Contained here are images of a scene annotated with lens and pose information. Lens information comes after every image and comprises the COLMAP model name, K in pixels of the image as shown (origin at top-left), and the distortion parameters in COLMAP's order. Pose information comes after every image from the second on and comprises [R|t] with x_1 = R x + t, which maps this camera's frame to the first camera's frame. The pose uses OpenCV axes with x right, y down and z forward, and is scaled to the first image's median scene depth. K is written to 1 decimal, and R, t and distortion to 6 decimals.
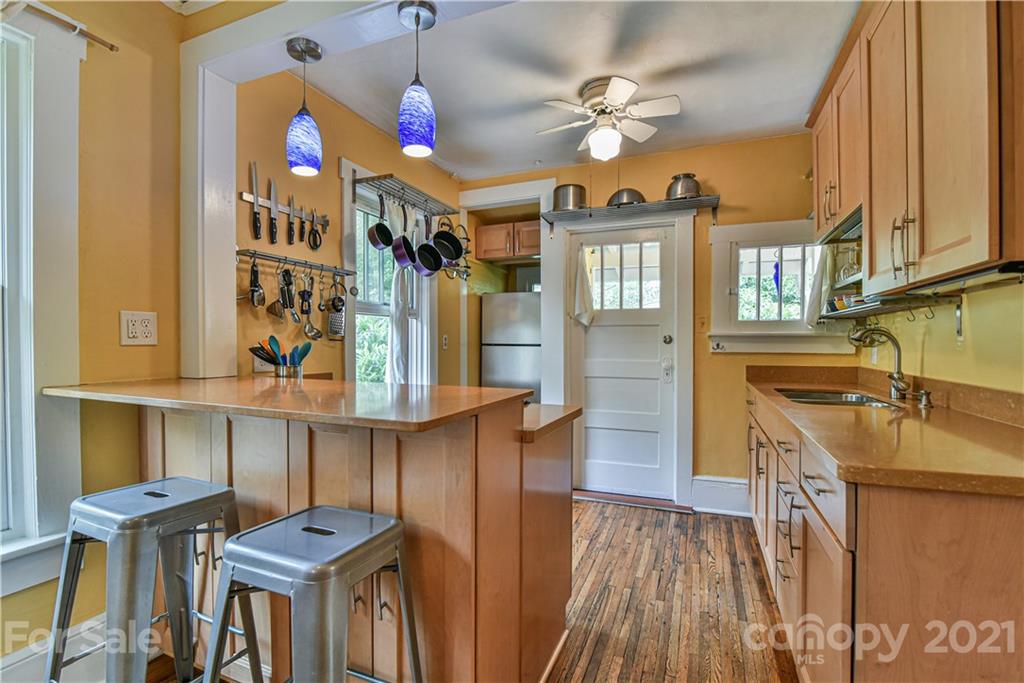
lens RADIAL K [[472.1, 0, 510.3], [0, 472.1, 346.5], [0, 0, 1]] dist [-0.001091, -0.000647]
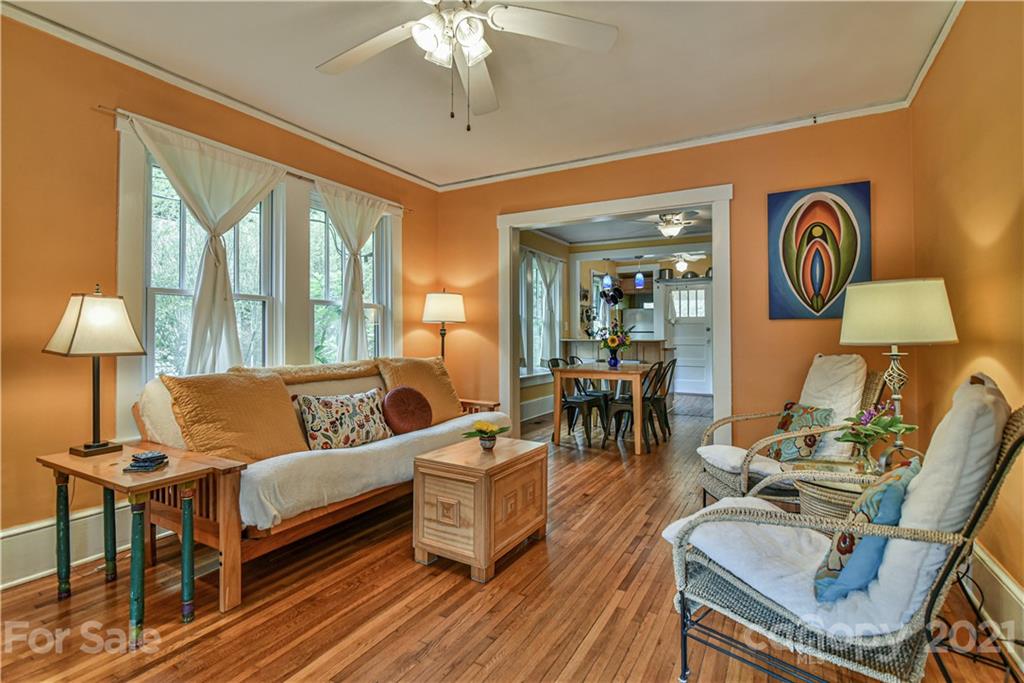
lens RADIAL K [[472.1, 0, 511.1], [0, 472.1, 333.0], [0, 0, 1]] dist [-0.001091, -0.000647]
pose [[0.990346, -0.007236, -0.138426, -0.343095], [0.005488, 0.999900, -0.013009, 0.032656], [0.138506, 0.012124, 0.990287, -1.579321]]
